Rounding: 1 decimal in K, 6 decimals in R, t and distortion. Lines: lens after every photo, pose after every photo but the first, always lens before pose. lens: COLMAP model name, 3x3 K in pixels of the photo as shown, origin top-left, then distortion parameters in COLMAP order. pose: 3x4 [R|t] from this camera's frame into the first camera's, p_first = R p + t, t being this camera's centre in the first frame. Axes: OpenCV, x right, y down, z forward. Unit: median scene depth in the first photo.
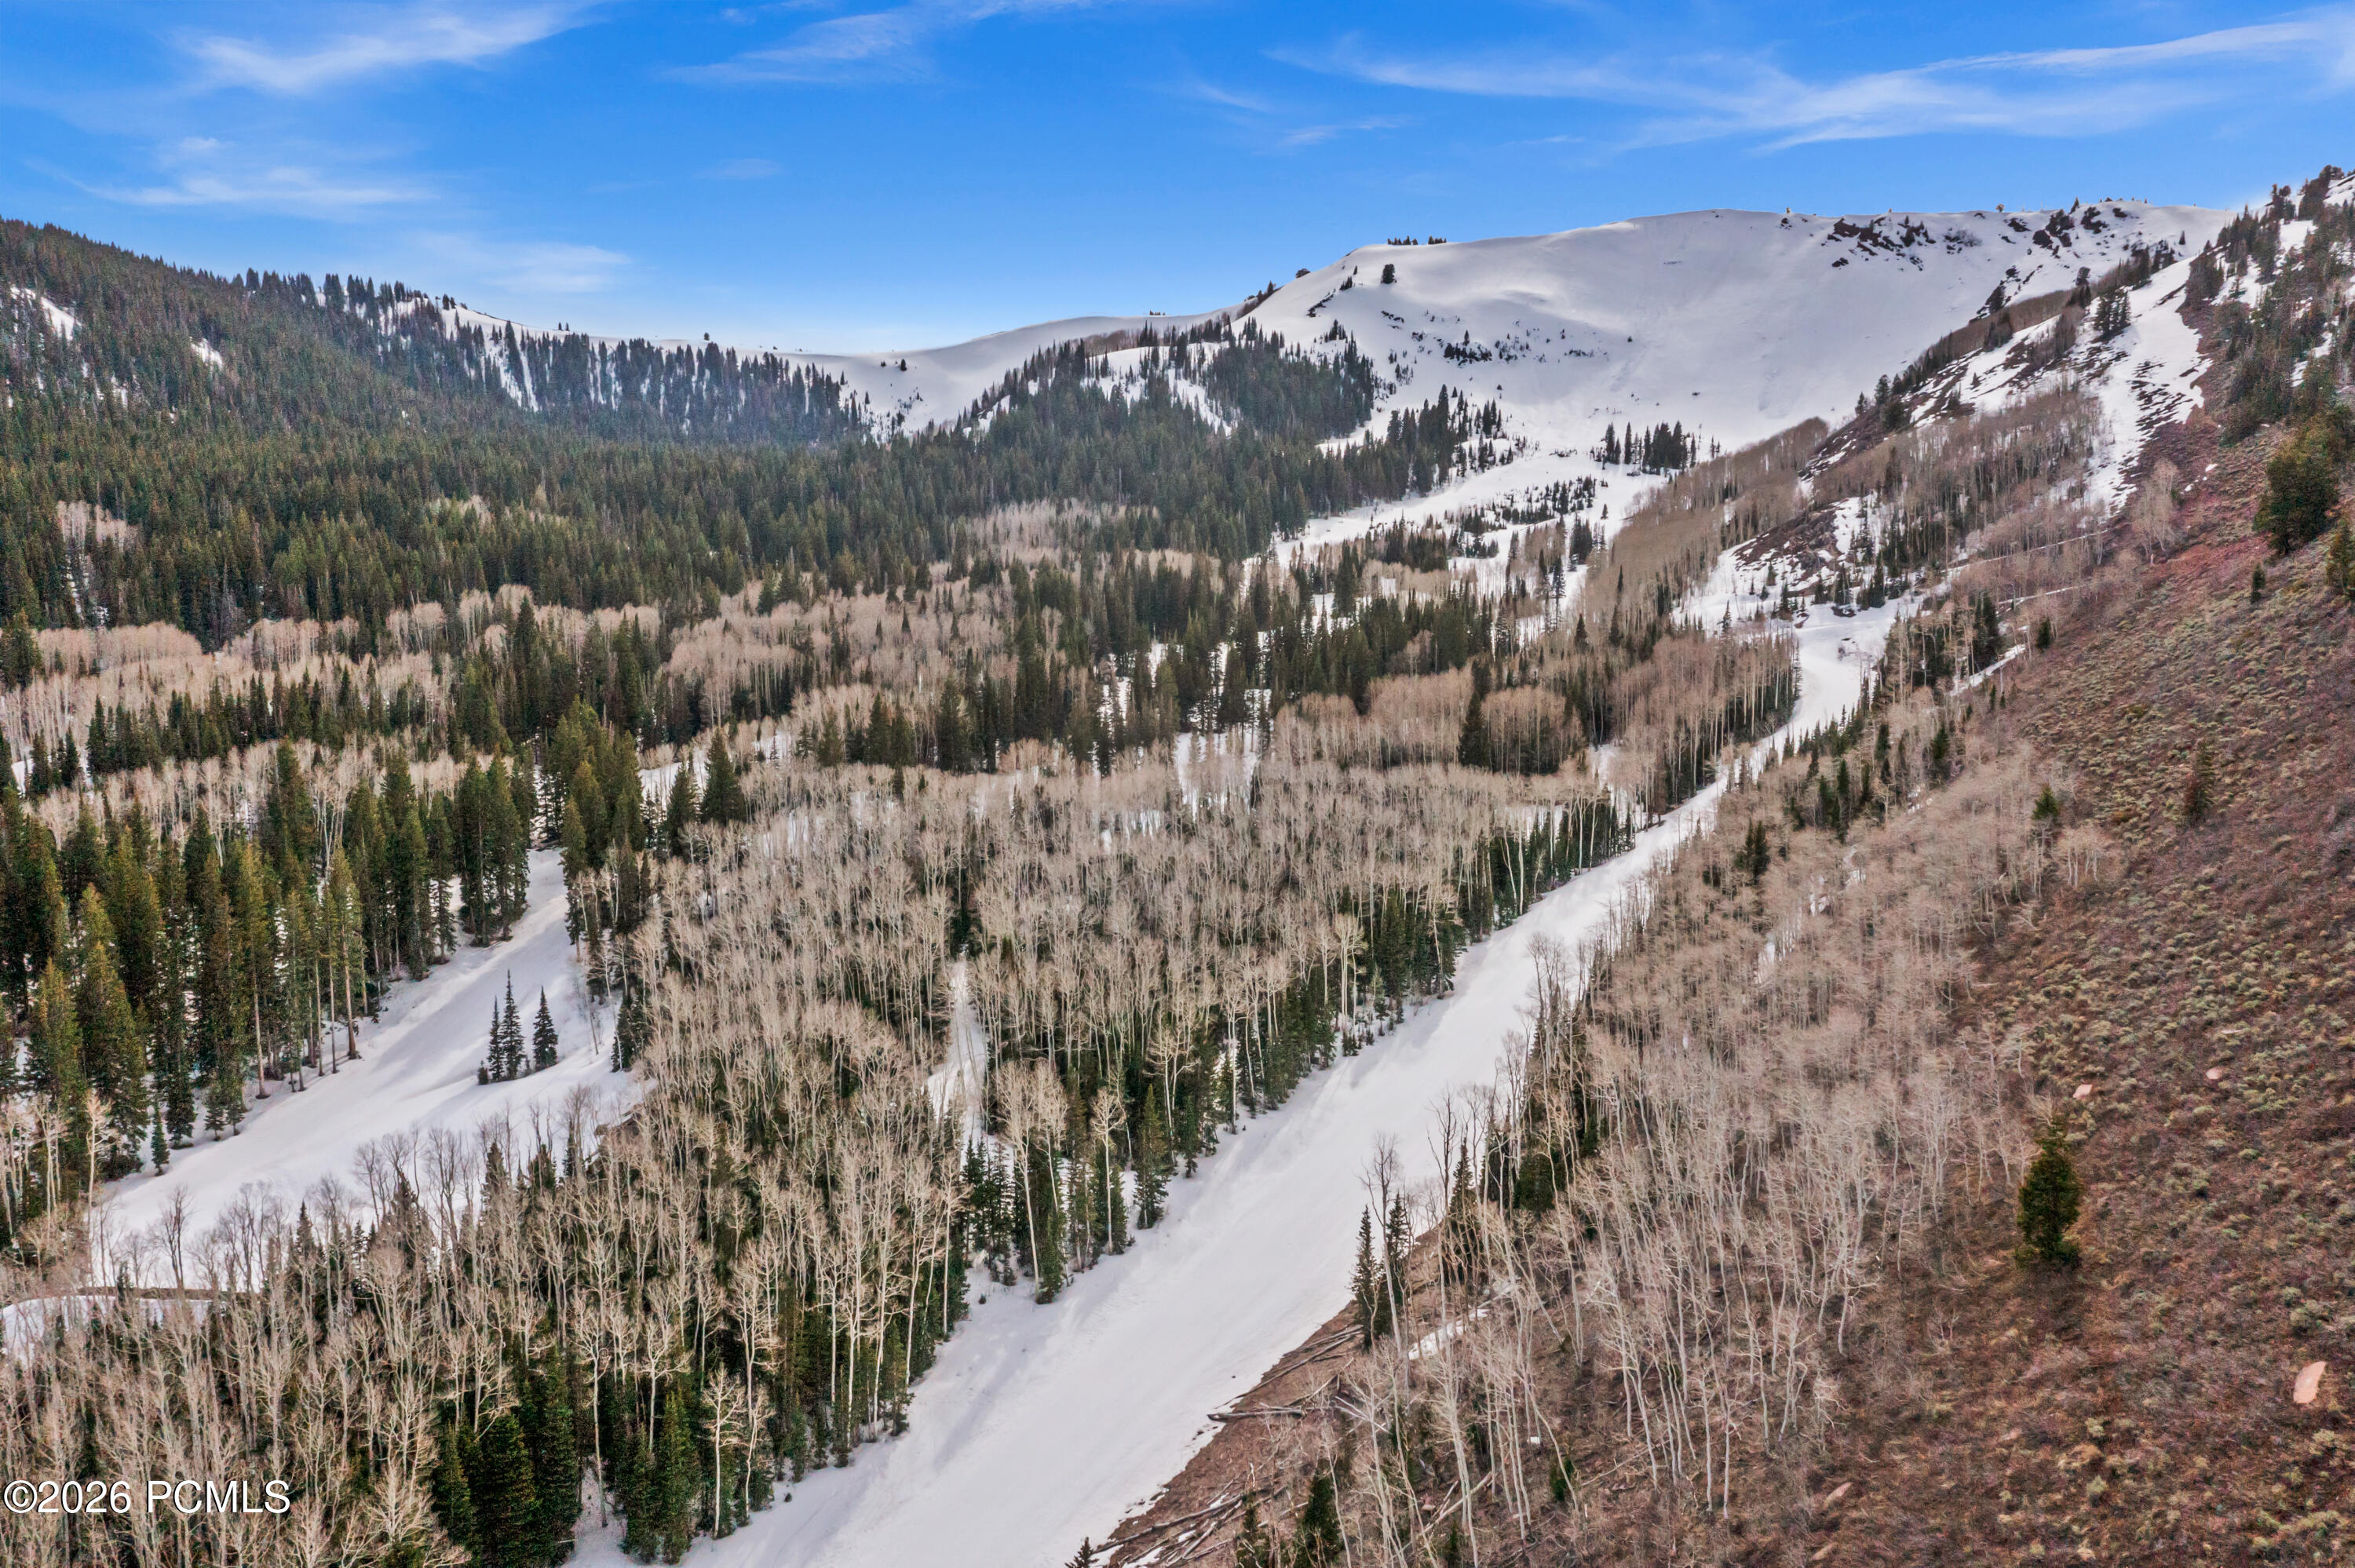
lens RADIAL K [[1926.9, 0, 1165.7], [0, 1926.9, 727.6], [0, 0, 1]] dist [-0.006309, 0.006794]
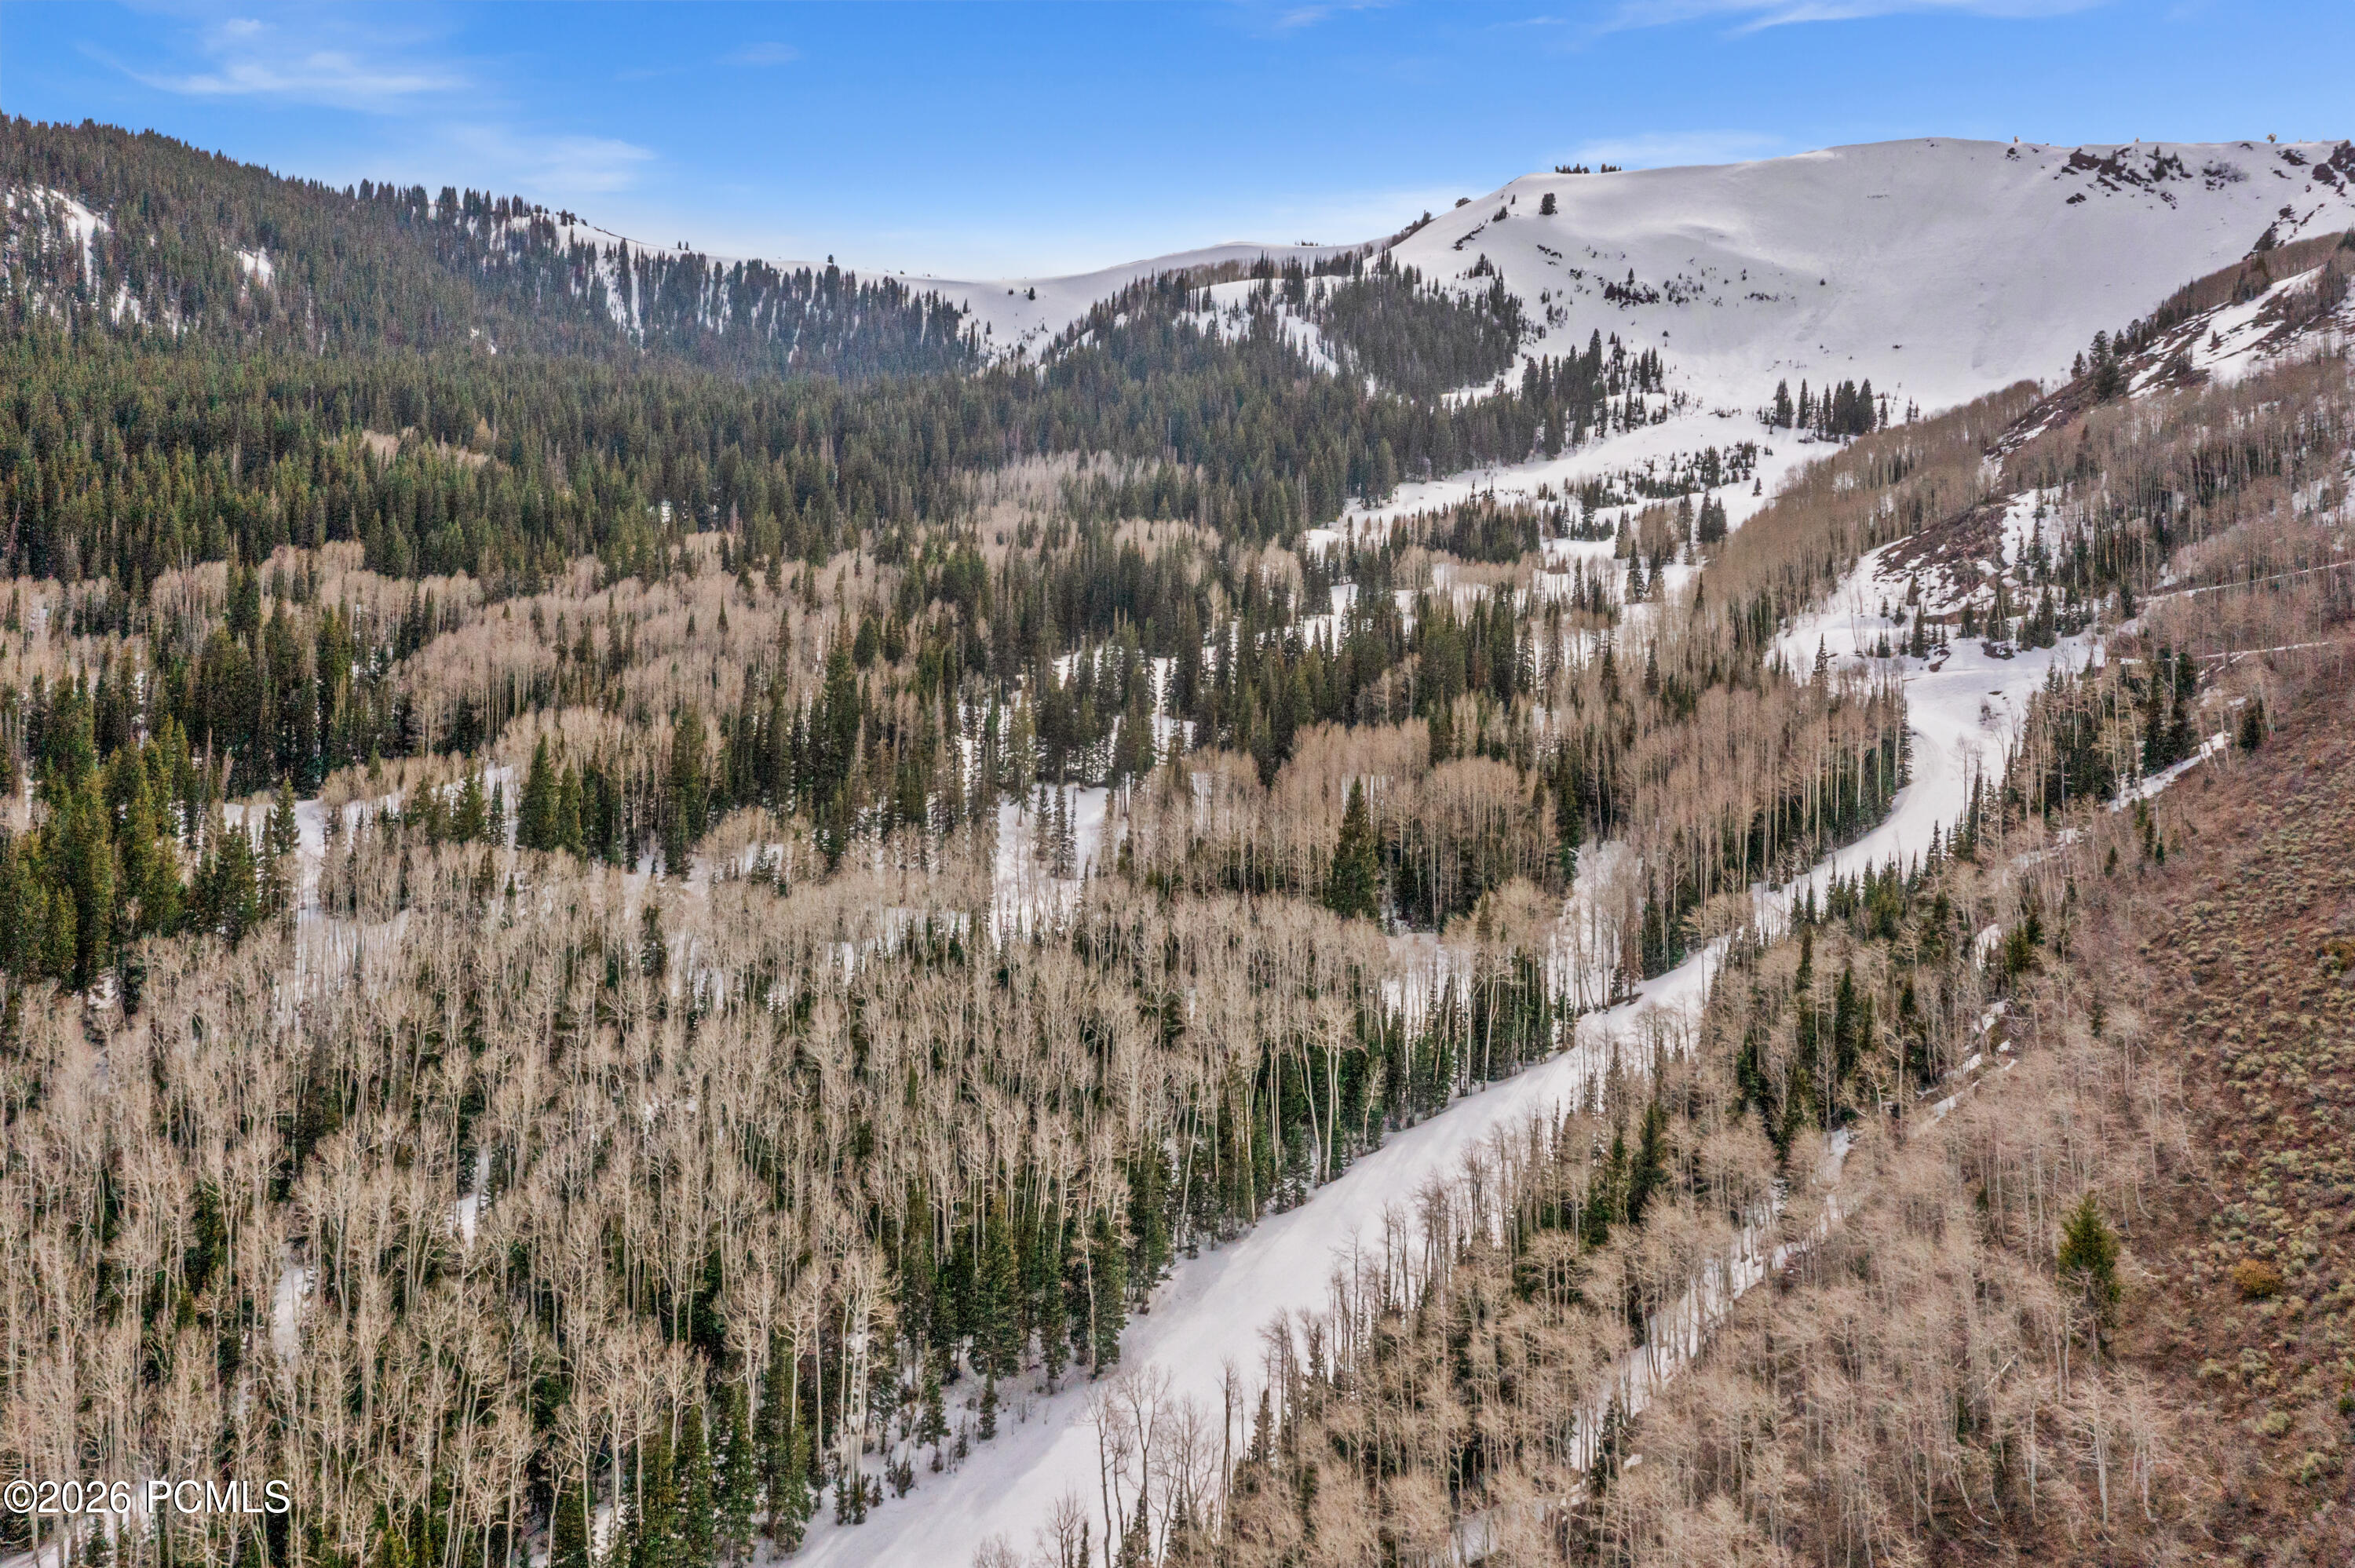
lens RADIAL K [[2023.7, 0, 1148.6], [0, 2023.7, 381.5], [0, 0, 1]] dist [0.004409, -0.005229]
pose [[0.992431, 0.027082, -0.119784, 0.057977], [-0.044051, 0.988975, -0.141375, -0.018377], [0.114635, 0.145582, 0.982682, 0.092312]]
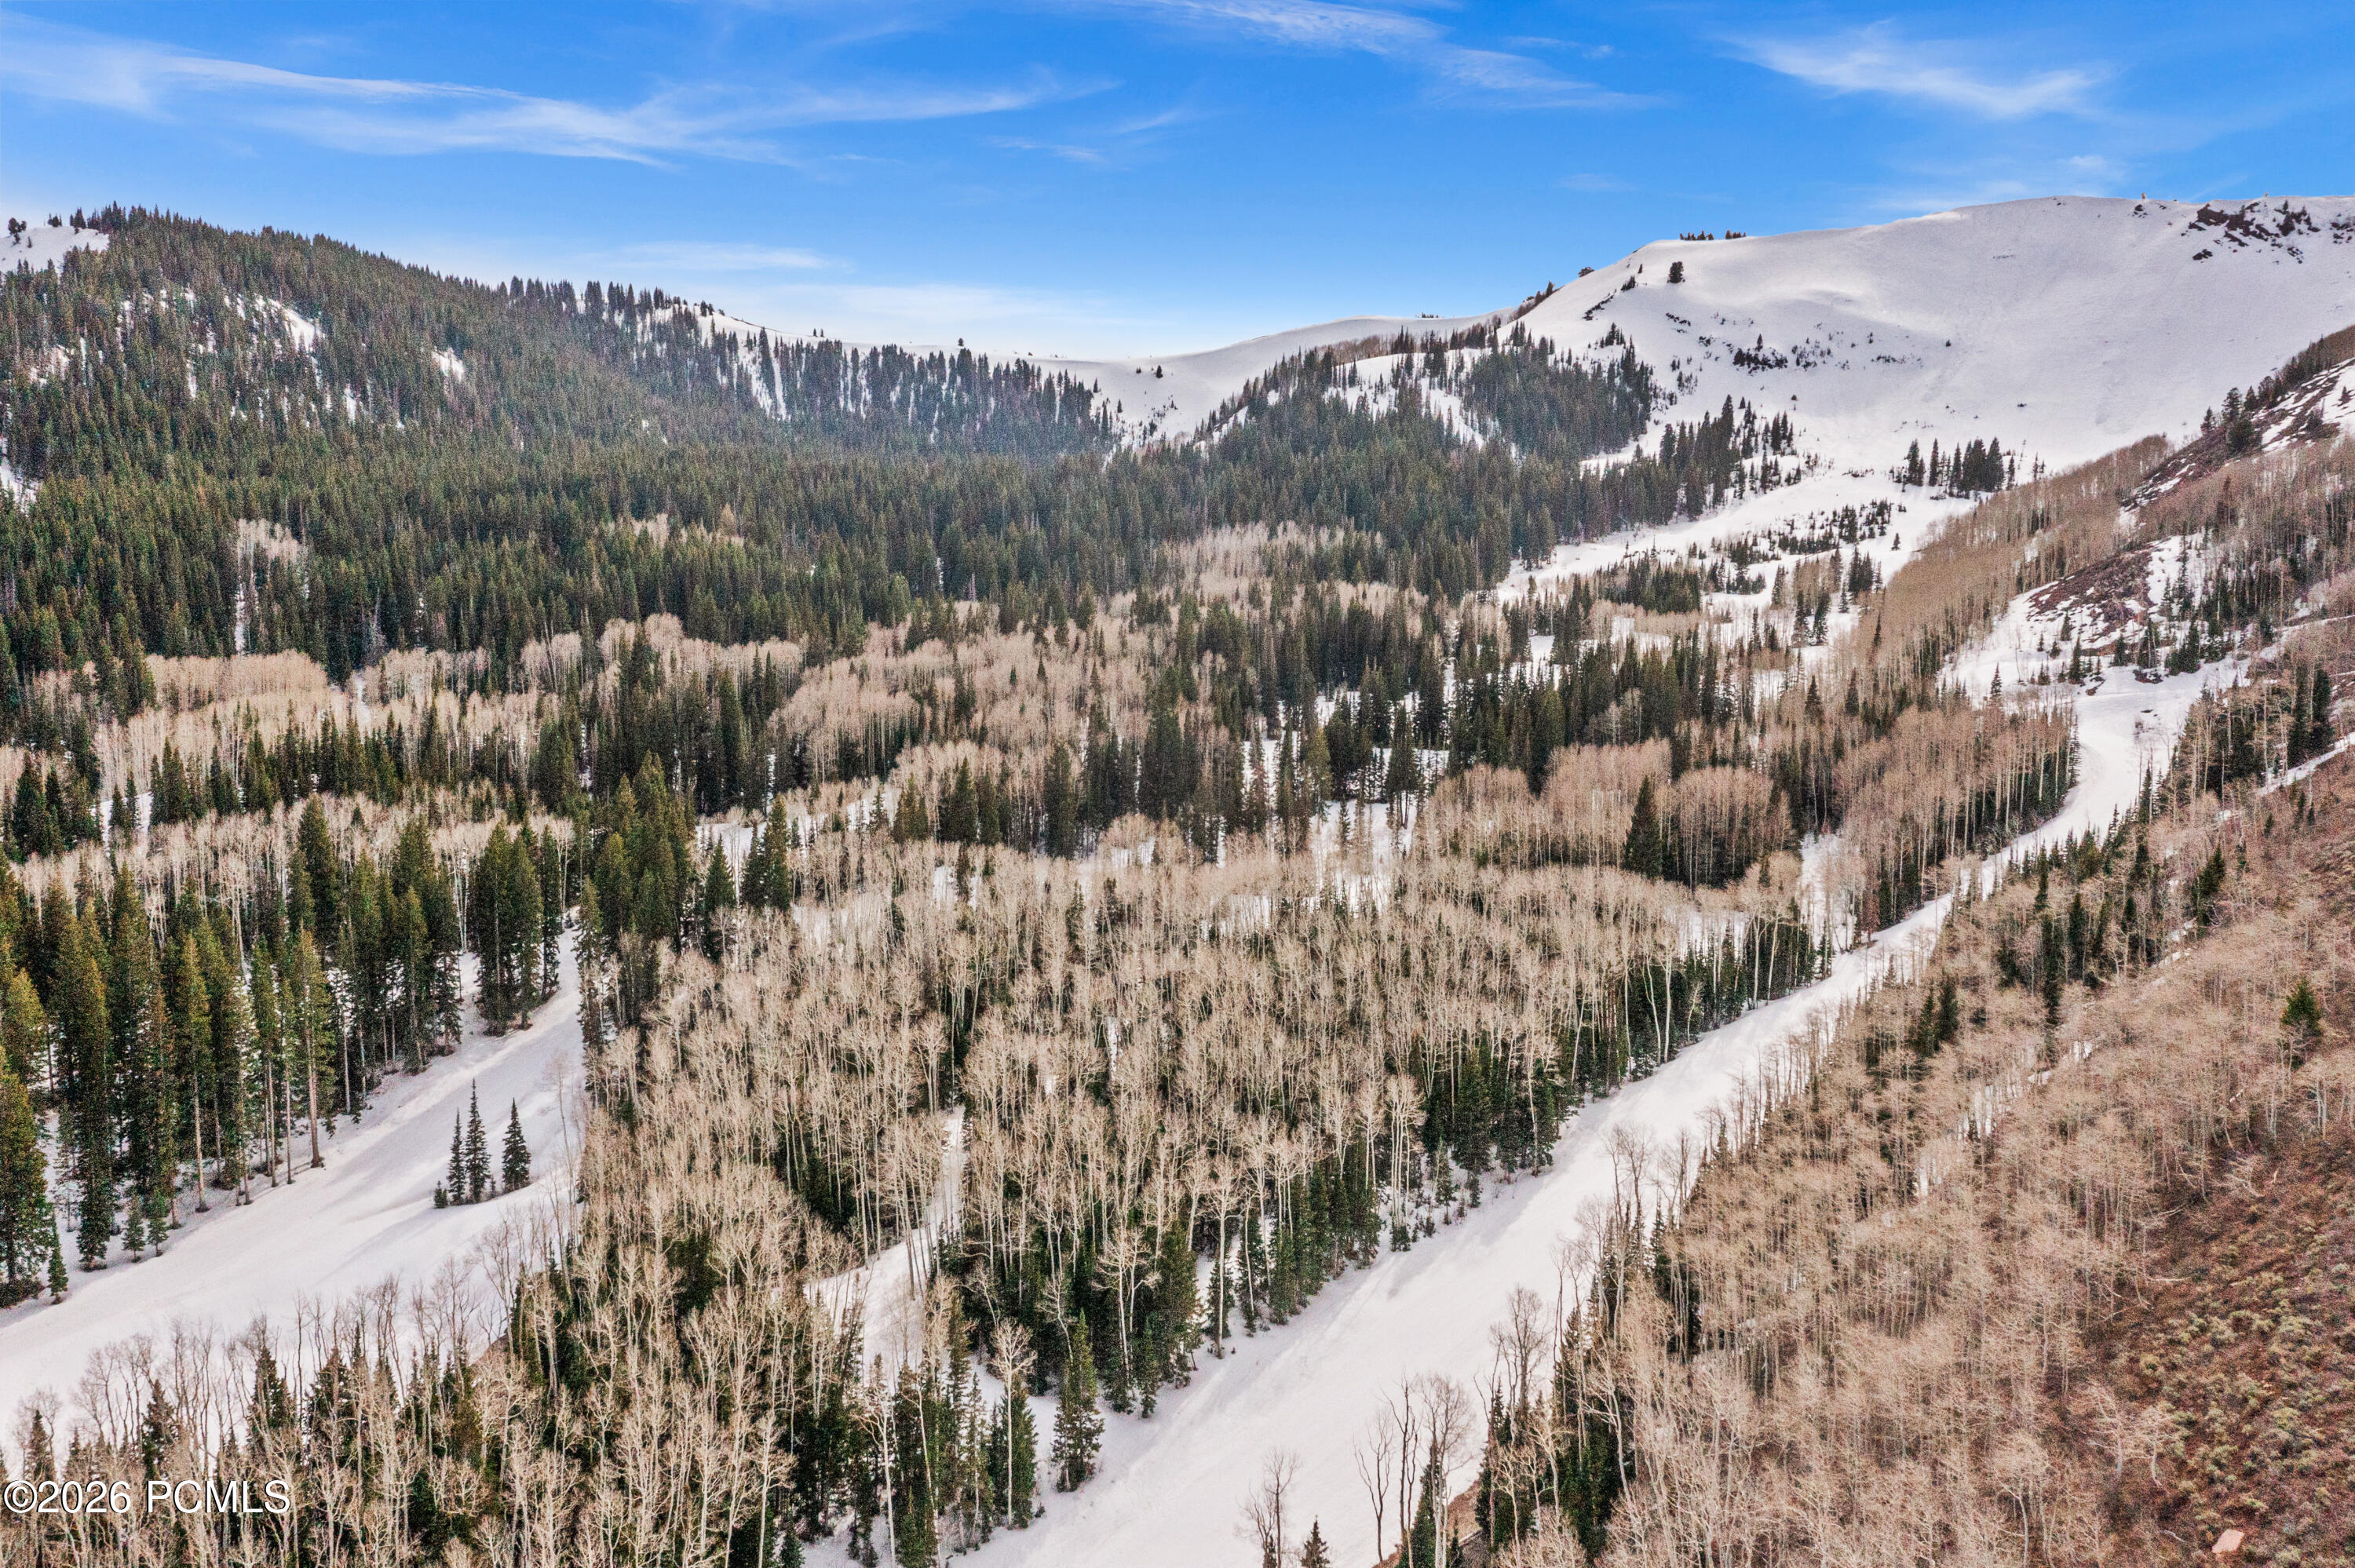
lens RADIAL K [[2001.4, 0, 1158.8], [0, 2001.4, 737.2], [0, 0, 1]] dist [-0.001780, 0.004571]
pose [[0.988178, 0.025892, -0.151106, 0.028014], [-0.026335, 0.999653, -0.000927, -0.010352], [0.151029, 0.004896, 0.988517, 0.035064]]
